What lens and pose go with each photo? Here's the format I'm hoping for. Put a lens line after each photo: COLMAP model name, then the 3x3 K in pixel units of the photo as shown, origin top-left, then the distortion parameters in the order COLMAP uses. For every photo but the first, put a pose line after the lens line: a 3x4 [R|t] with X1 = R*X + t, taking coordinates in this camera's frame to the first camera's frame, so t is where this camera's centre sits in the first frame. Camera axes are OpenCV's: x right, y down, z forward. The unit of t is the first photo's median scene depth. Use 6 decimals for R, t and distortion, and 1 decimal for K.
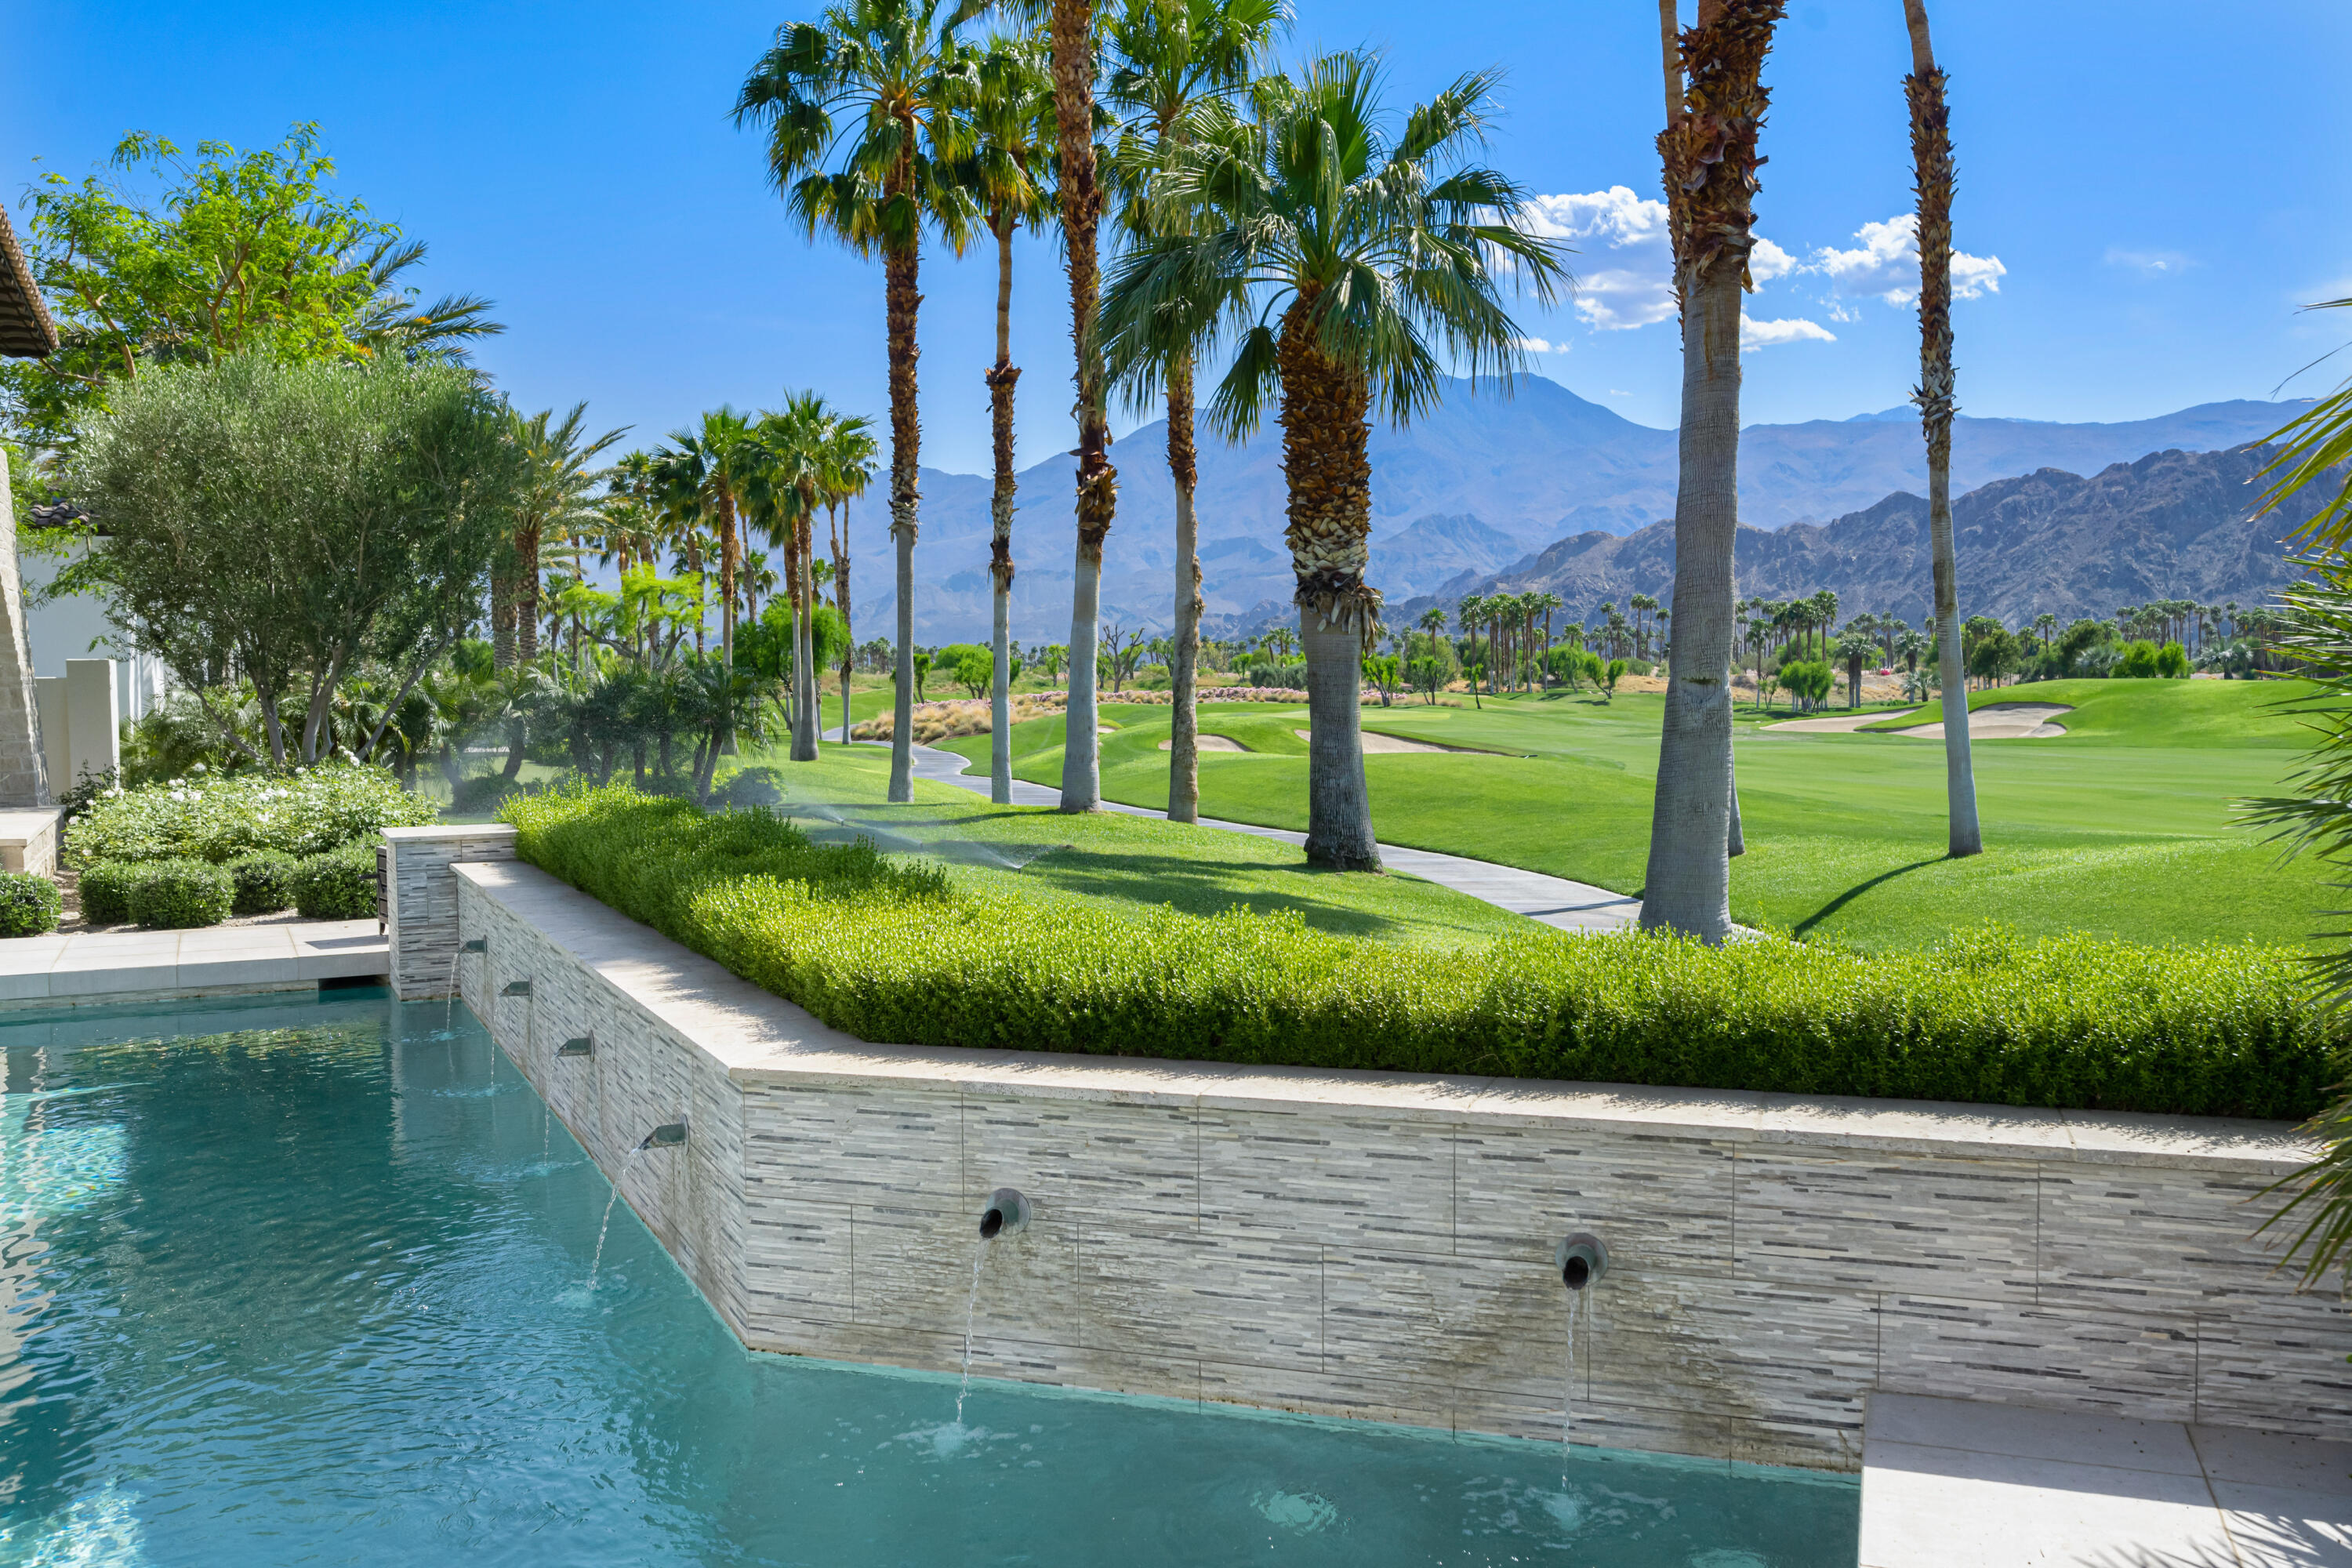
lens RADIAL K [[2037.8, 0, 1176.0], [0, 2037.8, 784.0], [0, 0, 1]] dist [-0.003541, -0.004689]
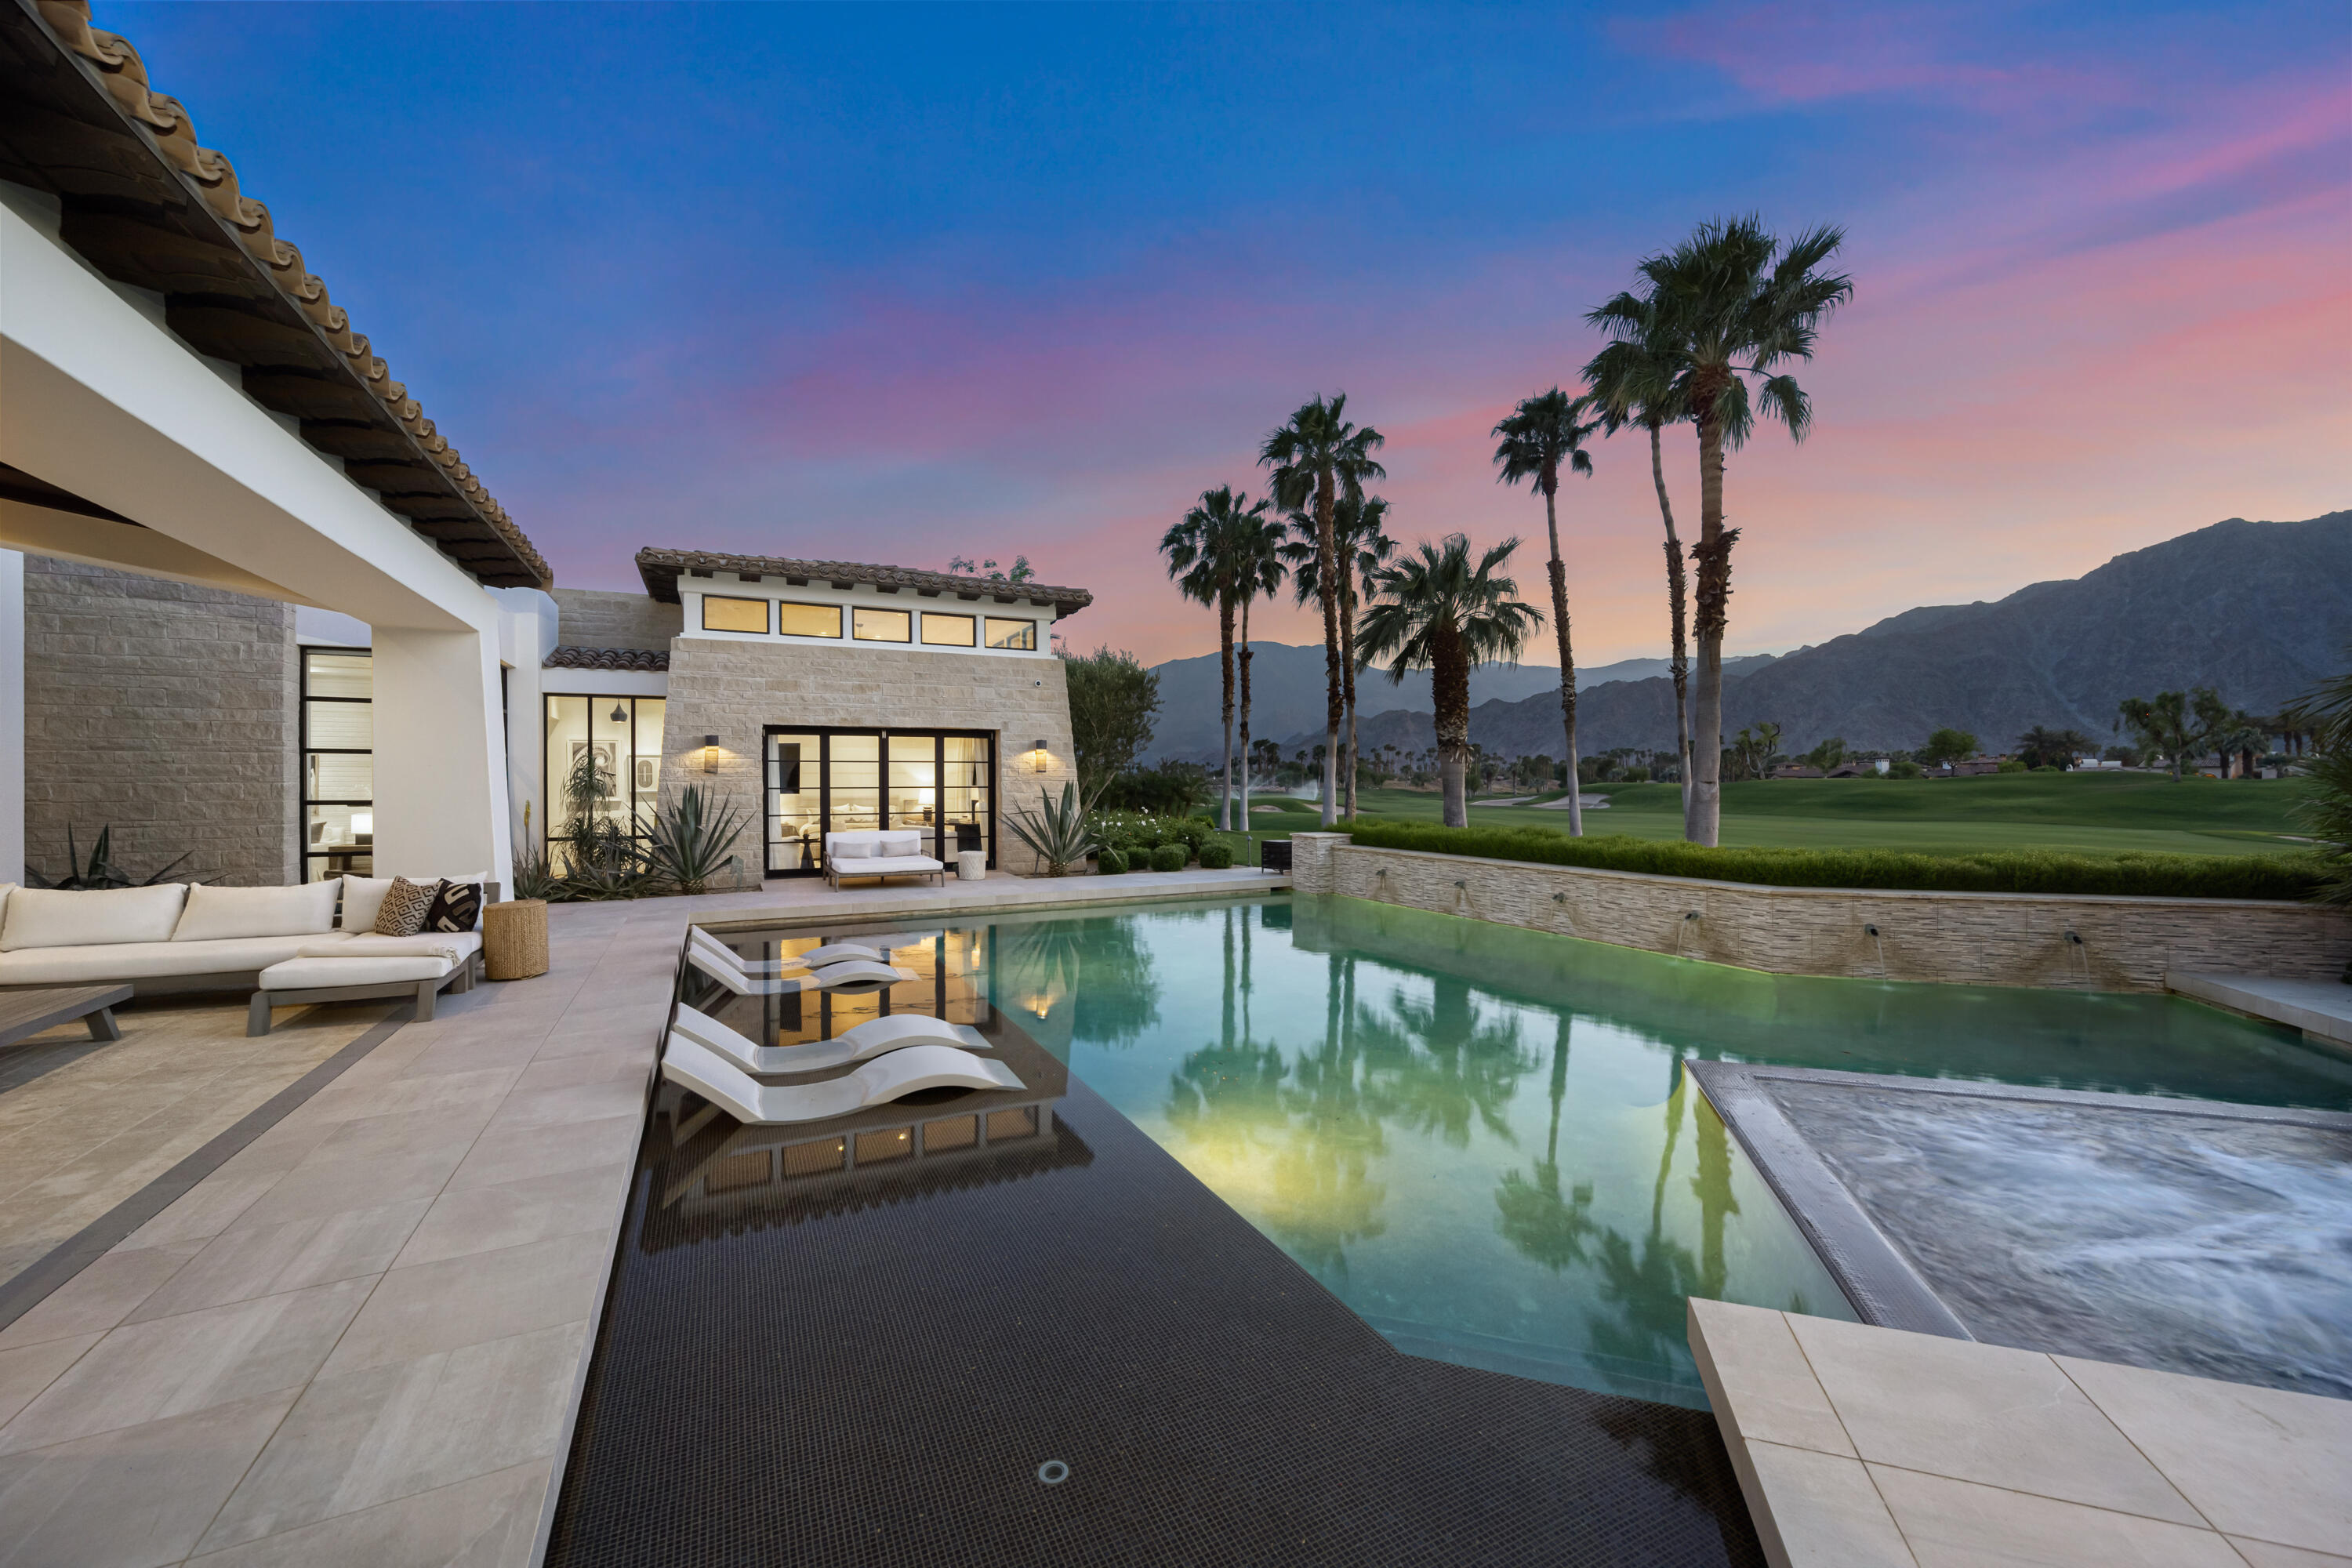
lens RADIAL K [[925.7, 0, 1169.1], [0, 925.7, 785.7], [0, 0, 1]] dist [0.000697, -0.000136]
pose [[0.999955, 0.004473, 0.008380, -0.211671], [-0.004083, 0.998933, -0.045994, 0.005940], [-0.008577, 0.045958, 0.998907, -0.099033]]
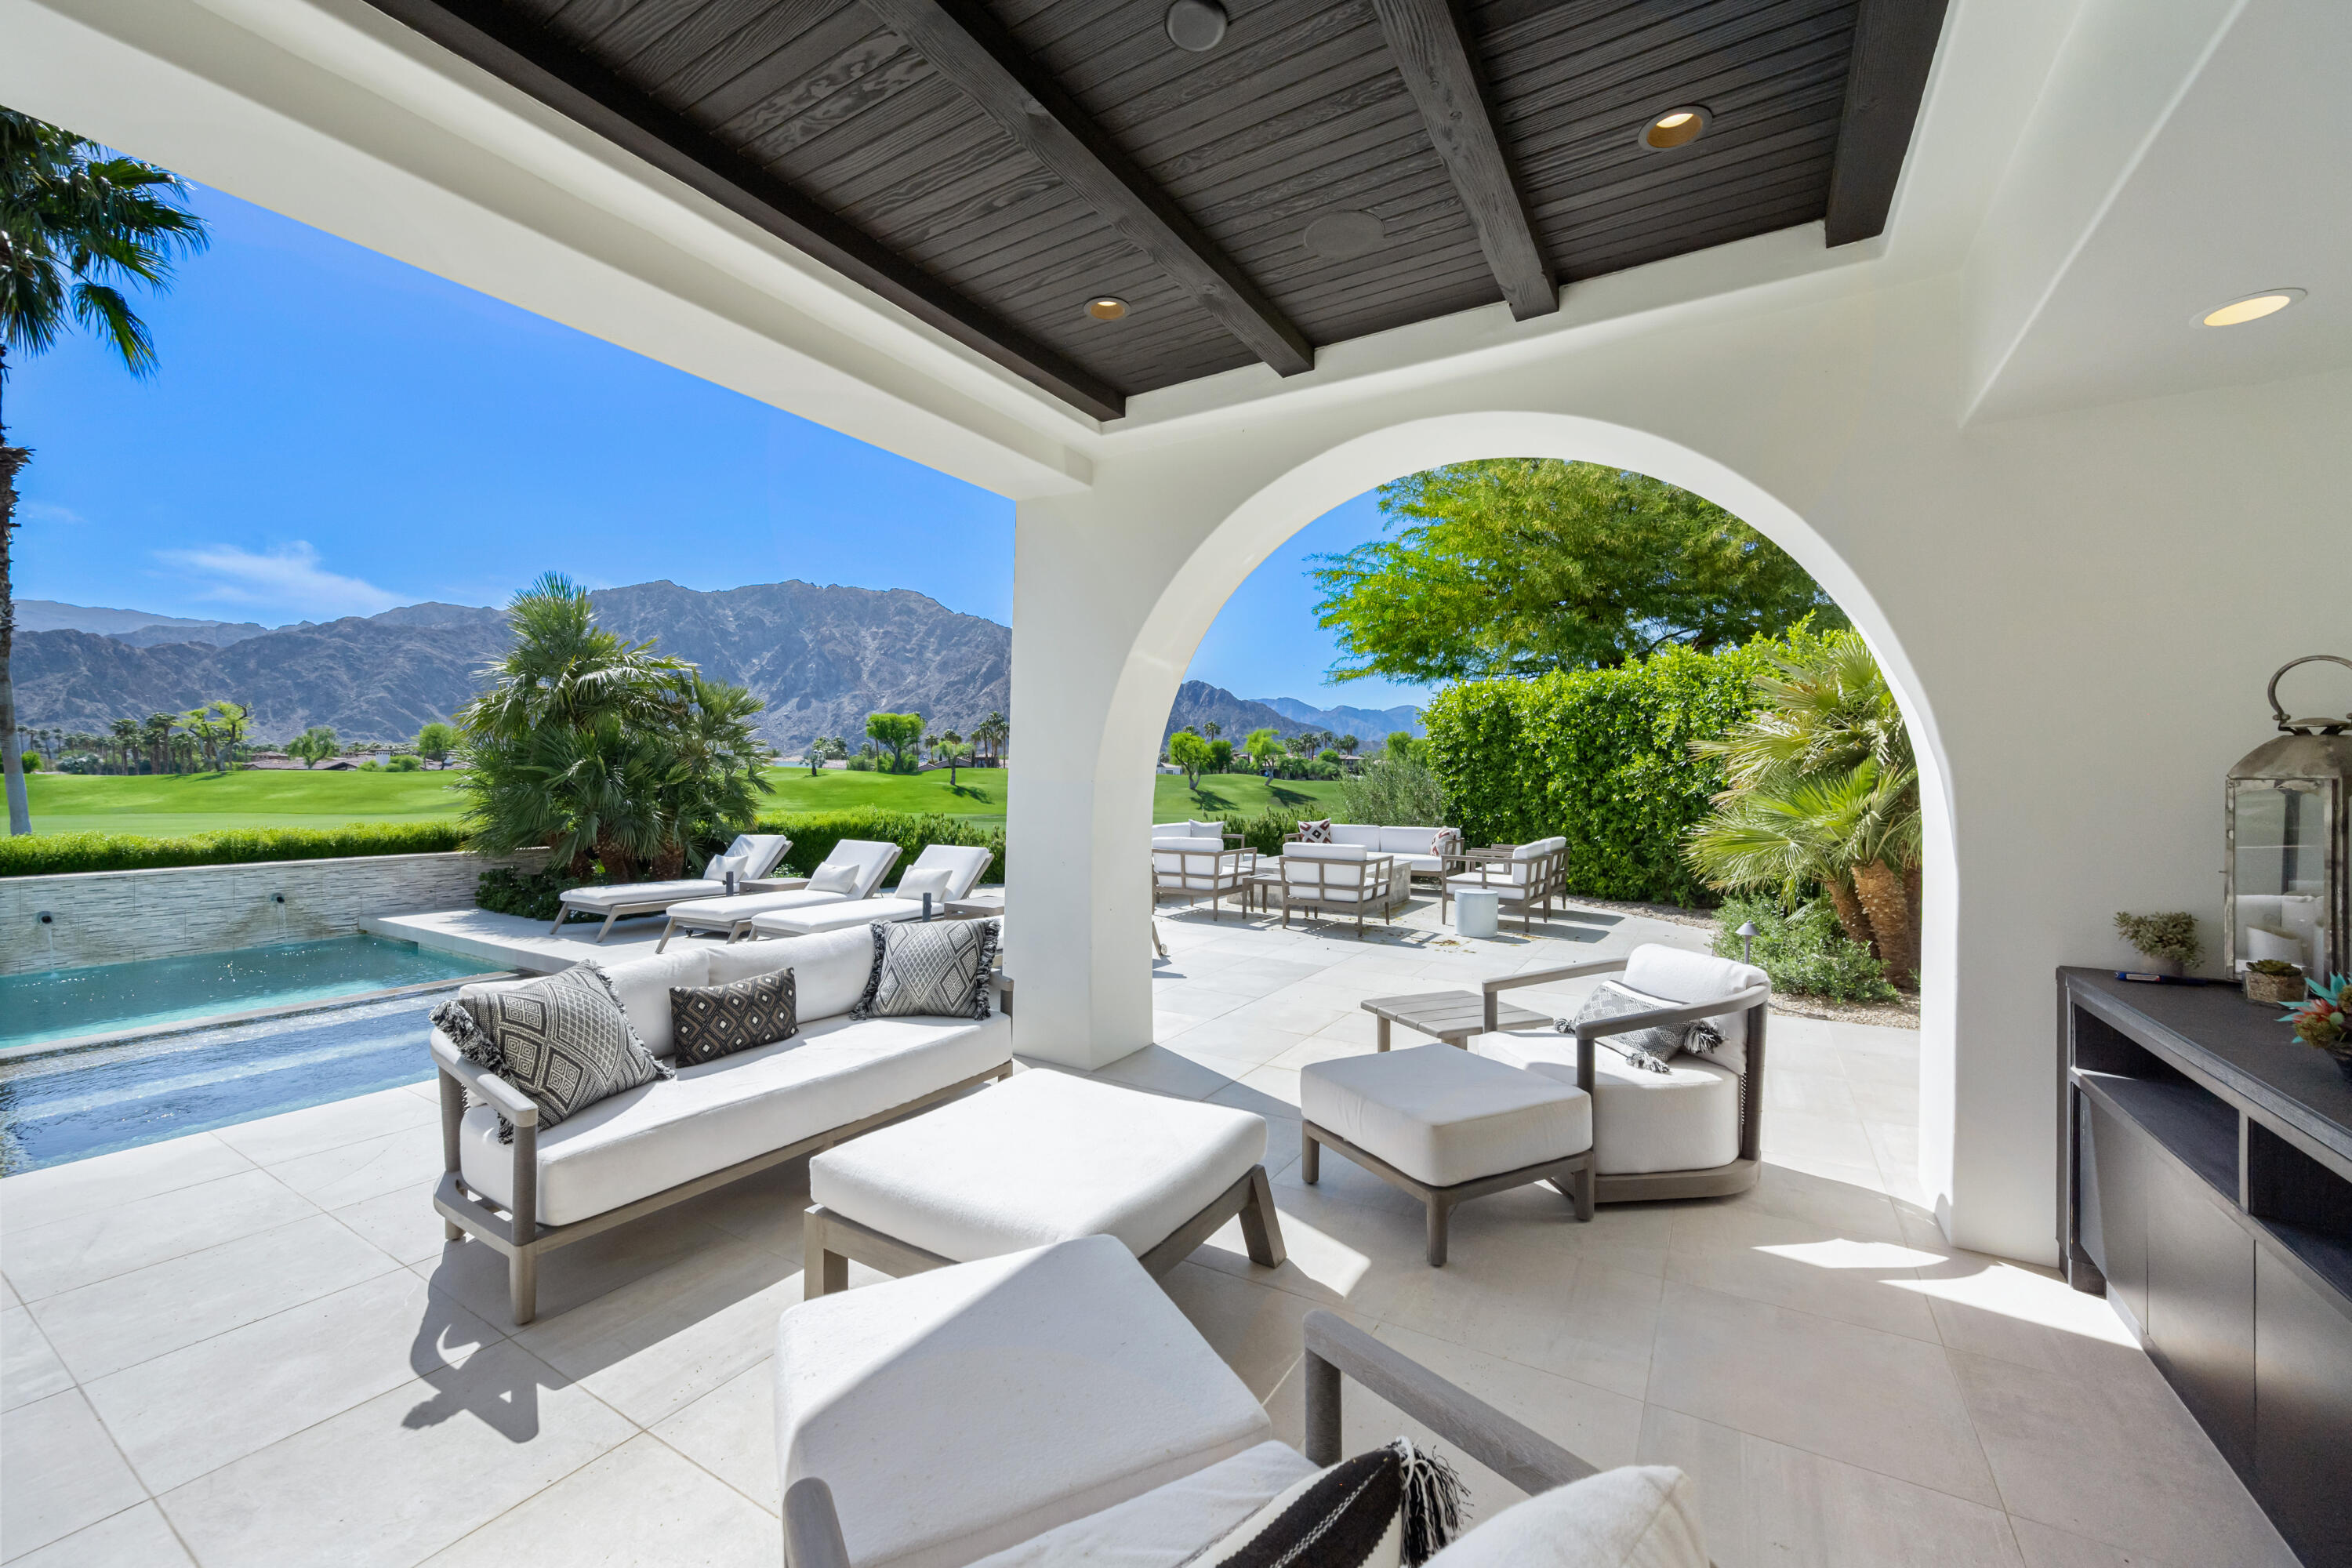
lens RADIAL K [[926.6, 0, 1170.1], [0, 926.6, 781.4], [0, 0, 1]] dist [-0.002023, -0.000043]
pose [[0.209015, 0.003969, 0.977904, -0.185600], [0.043366, 0.998970, -0.013324, 0.014138], [-0.976950, 0.045193, 0.208627, -0.174568]]
